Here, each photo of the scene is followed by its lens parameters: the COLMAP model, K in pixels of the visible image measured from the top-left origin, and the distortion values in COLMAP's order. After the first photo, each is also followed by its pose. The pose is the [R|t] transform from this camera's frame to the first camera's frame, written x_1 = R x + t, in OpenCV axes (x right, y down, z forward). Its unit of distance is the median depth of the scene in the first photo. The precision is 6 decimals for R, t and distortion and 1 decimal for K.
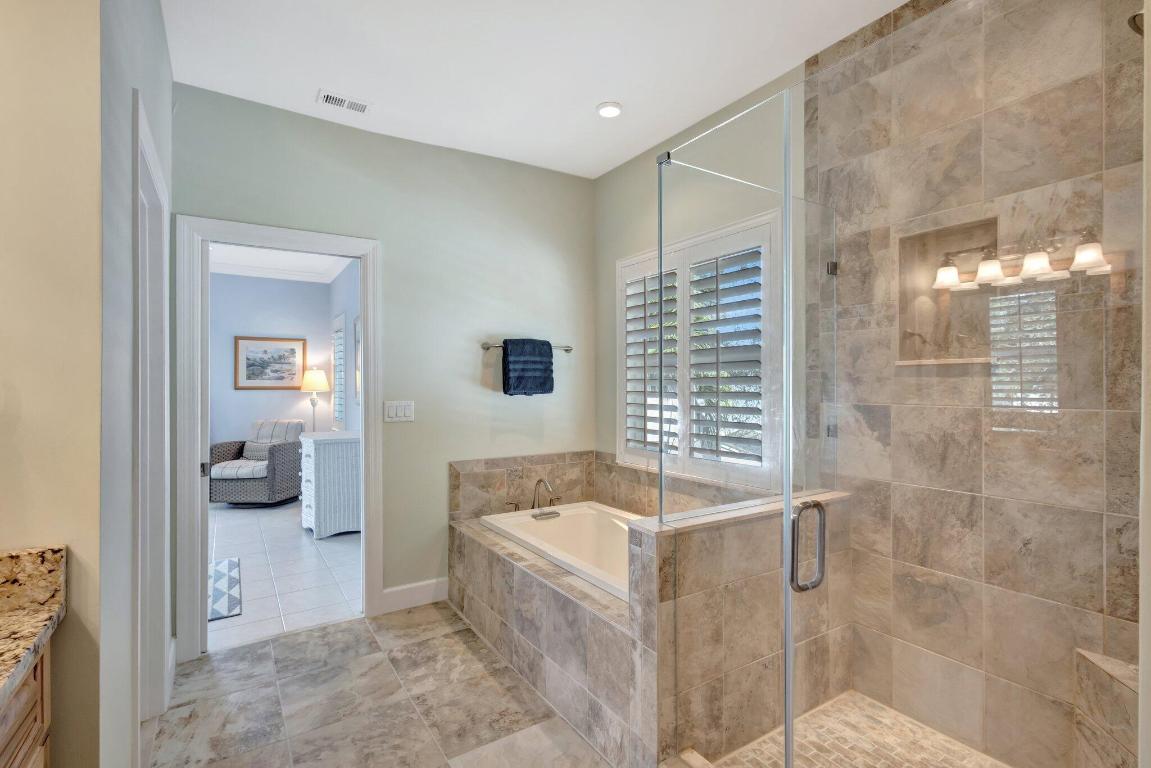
lens RADIAL K [[526.8, 0, 575.5], [0, 526.8, 384.0], [0, 0, 1]] dist [-0.000658, -0.000117]
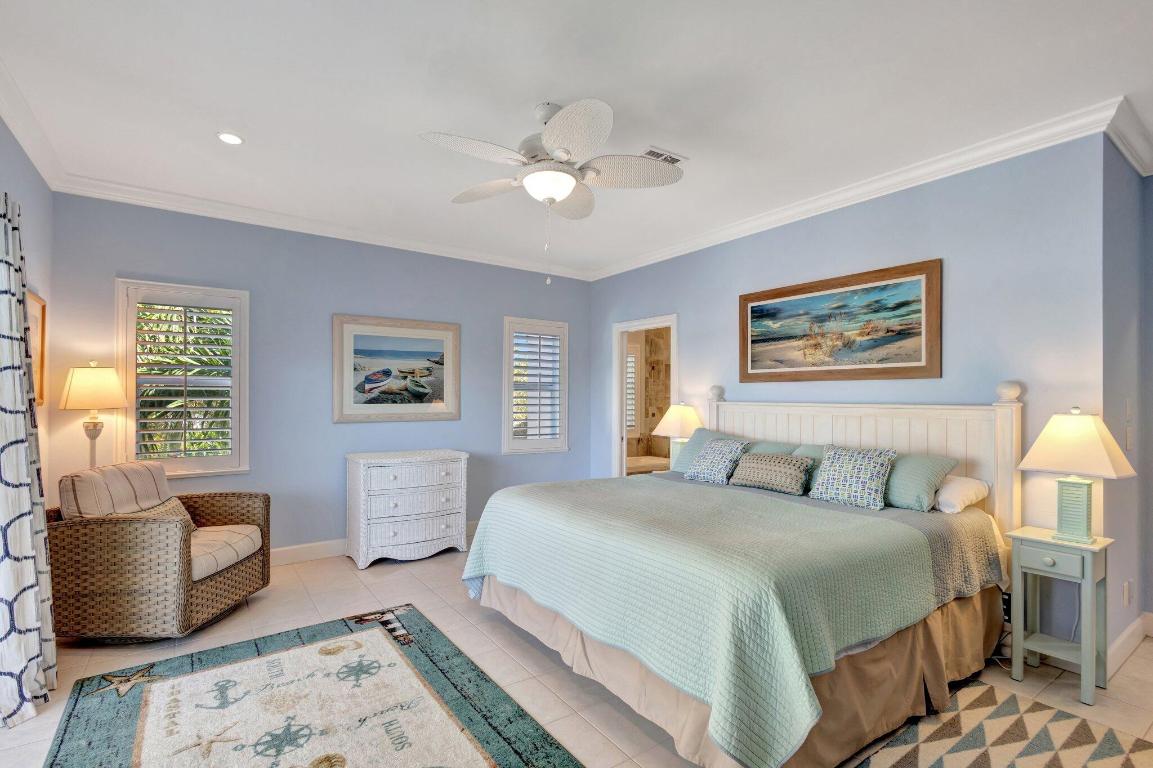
lens RADIAL K [[549.5, 0, 578.4], [0, 549.5, 391.8], [0, 0, 1]] dist [0.001234, 0.000092]
pose [[-0.031447, 0.010614, 0.999449, -1.089155], [-0.015373, 0.999820, -0.011102, -0.005093], [-0.999387, -0.015713, -0.031279, 0.562405]]
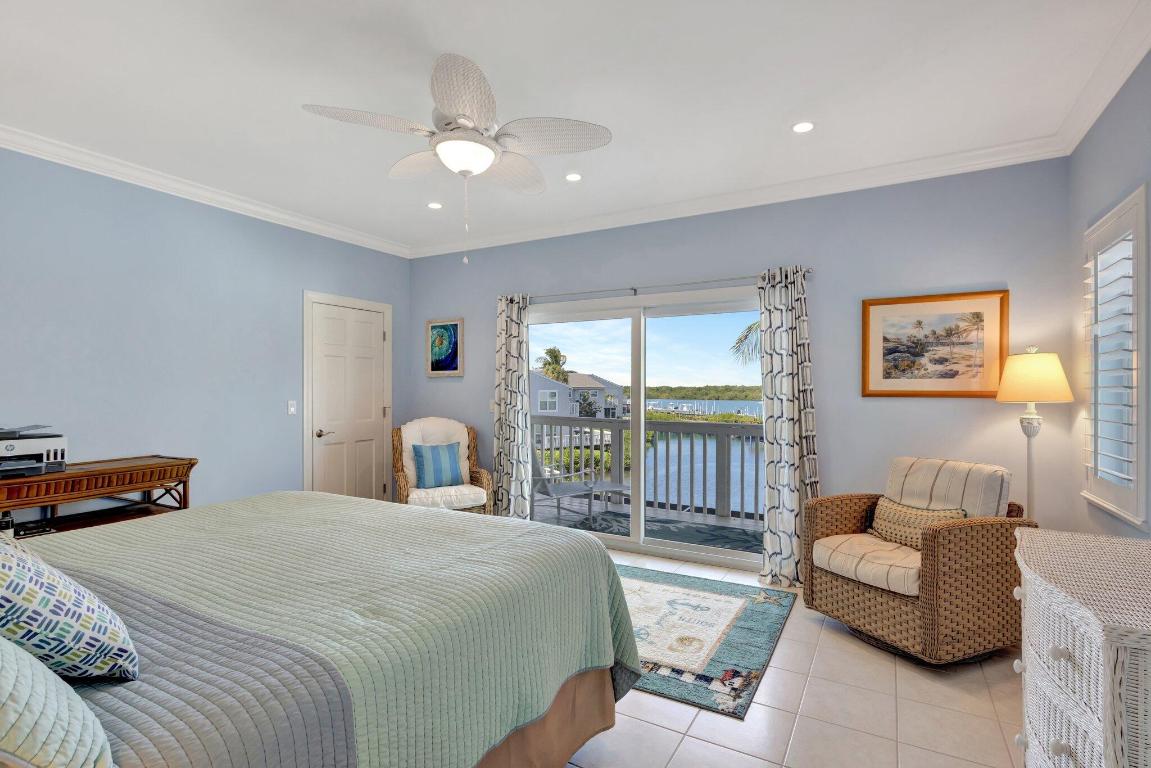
lens RADIAL K [[548.5, 0, 577.4], [0, 548.5, 391.7], [0, 0, 1]] dist [0.001234, 0.000092]
pose [[0.451914, 0.003608, -0.892054, -0.265949], [0.000358, 0.999991, 0.004227, 0.003103], [0.892062, -0.002230, 0.451908, 0.468204]]
